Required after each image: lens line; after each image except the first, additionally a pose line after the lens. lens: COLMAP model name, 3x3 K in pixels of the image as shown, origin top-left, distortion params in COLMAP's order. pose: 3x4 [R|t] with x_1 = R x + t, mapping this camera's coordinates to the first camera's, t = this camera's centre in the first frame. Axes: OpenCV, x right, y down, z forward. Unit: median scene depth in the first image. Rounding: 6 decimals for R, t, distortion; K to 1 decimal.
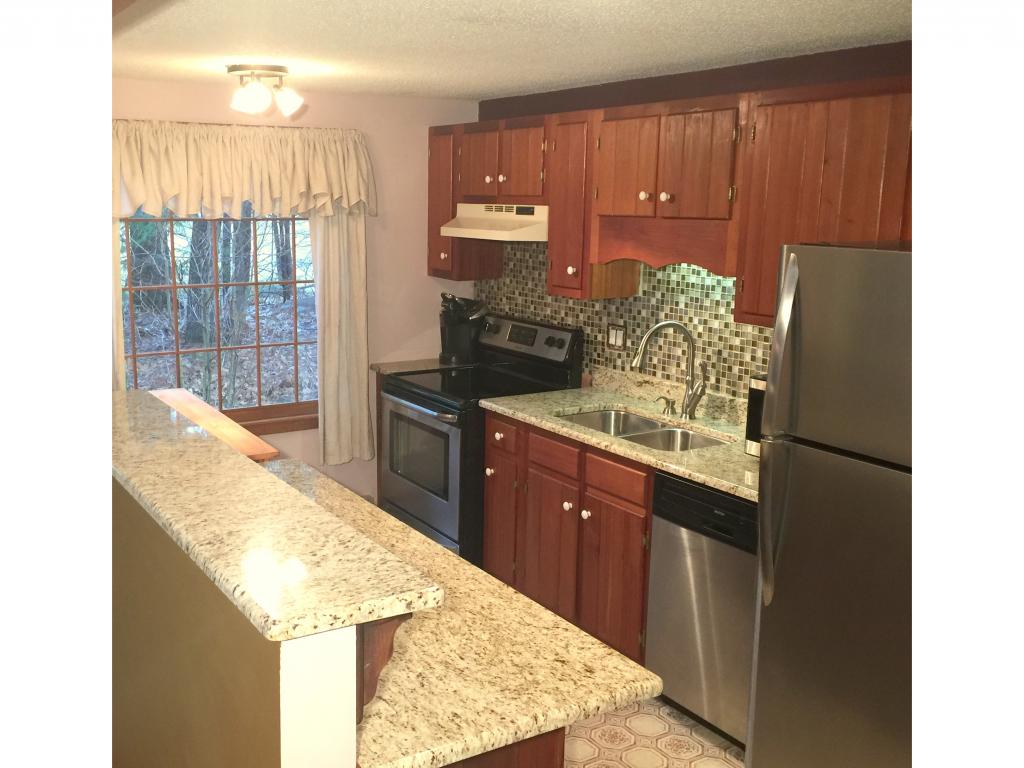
lens RADIAL K [[1007.5, 0, 437.9], [0, 1007.5, 383.0], [0, 0, 1]] dist [0.076095, 0.002057]
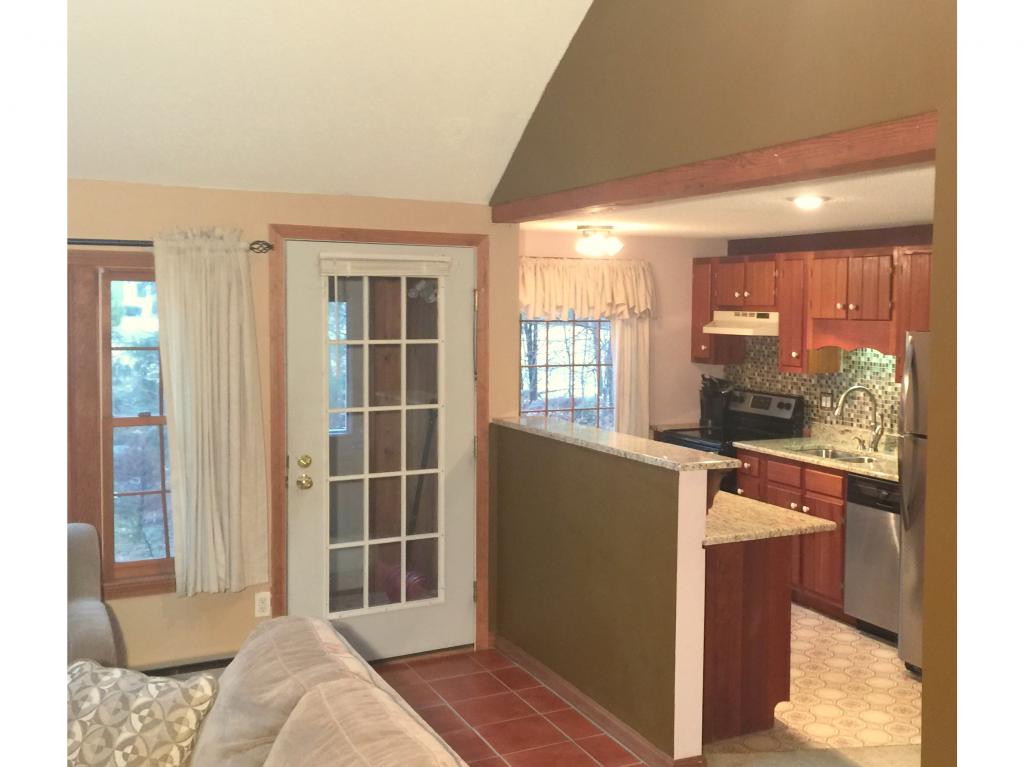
lens RADIAL K [[1102.3, 0, 644.7], [0, 1102.3, 360.4], [0, 0, 1]] dist [0.098220, -0.106906]
pose [[0.999942, 0.005762, -0.009144, -0.075481], [-0.006948, 0.990756, -0.135477, 0.121061], [0.008279, 0.135533, 0.990738, -0.625861]]
